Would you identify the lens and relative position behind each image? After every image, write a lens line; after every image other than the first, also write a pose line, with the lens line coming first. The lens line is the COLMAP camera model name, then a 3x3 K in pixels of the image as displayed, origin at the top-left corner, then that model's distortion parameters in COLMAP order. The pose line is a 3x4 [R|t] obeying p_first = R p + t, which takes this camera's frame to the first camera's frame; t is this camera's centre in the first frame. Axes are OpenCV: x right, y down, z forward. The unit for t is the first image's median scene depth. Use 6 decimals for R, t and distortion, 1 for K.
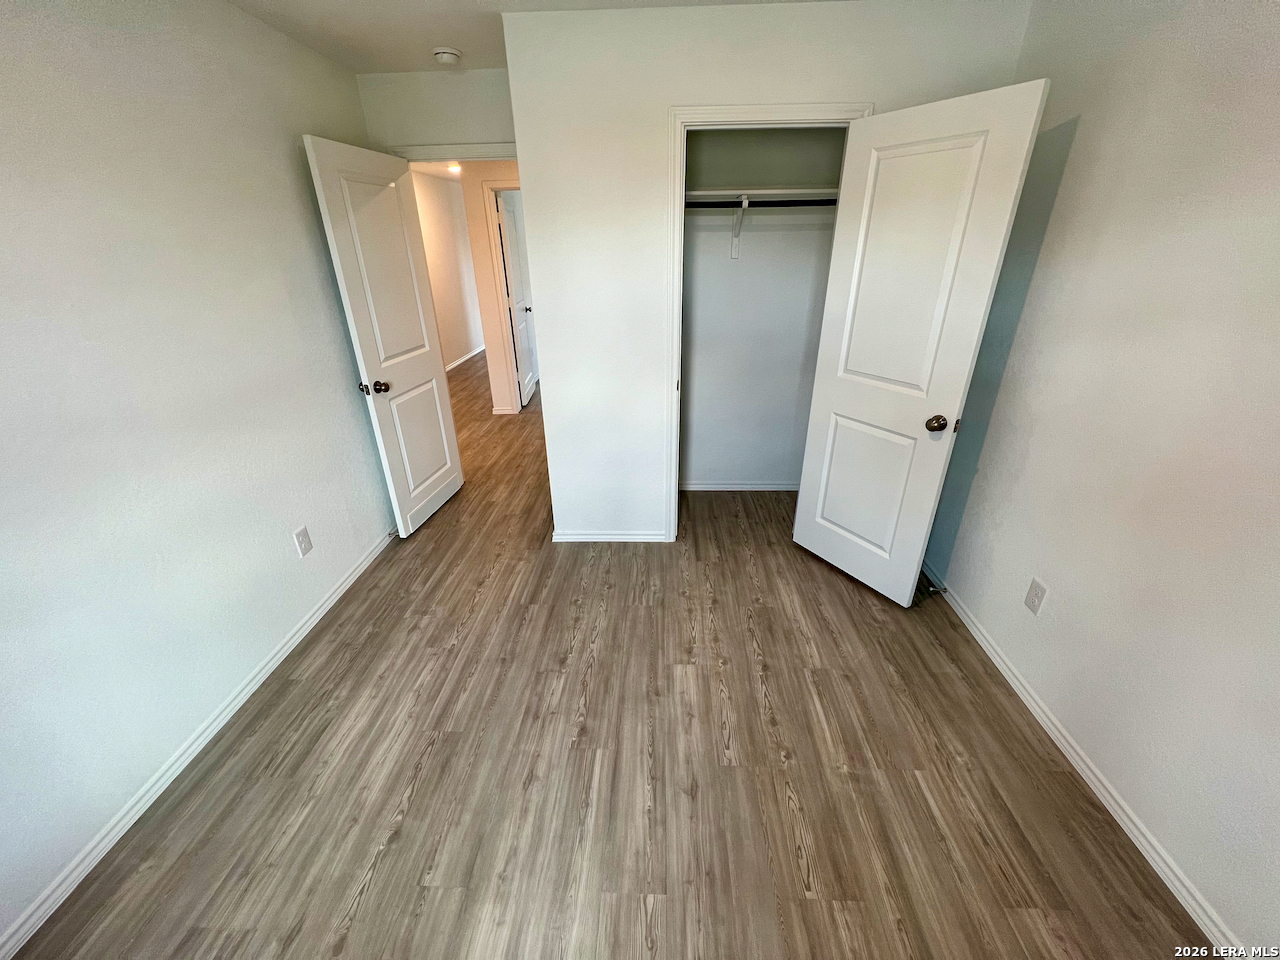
lens RADIAL K [[512.0, 0, 640.7], [0, 512.0, 474.8], [0, 0, 1]] dist [-0.001745, 0.000723]
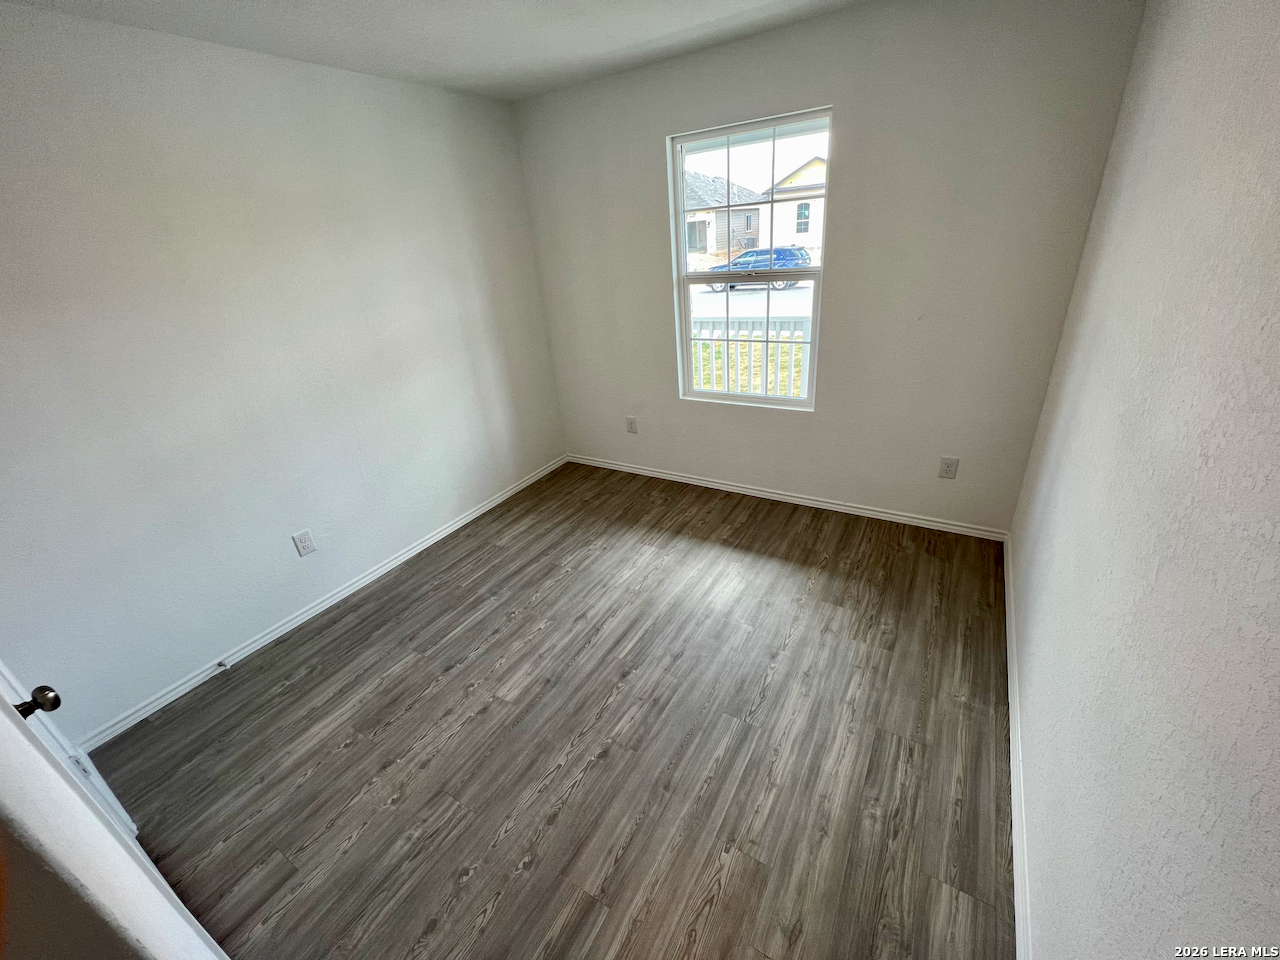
lens RADIAL K [[512.0, 0, 638.7], [0, 512.0, 478.8], [0, 0, 1]] dist [-0.001745, 0.000723]
pose [[-0.867769, -0.139435, 0.477006, -0.587048], [0.285170, 0.646377, 0.707725, -0.551404], [-0.407008, 0.750170, -0.521143, 1.172394]]
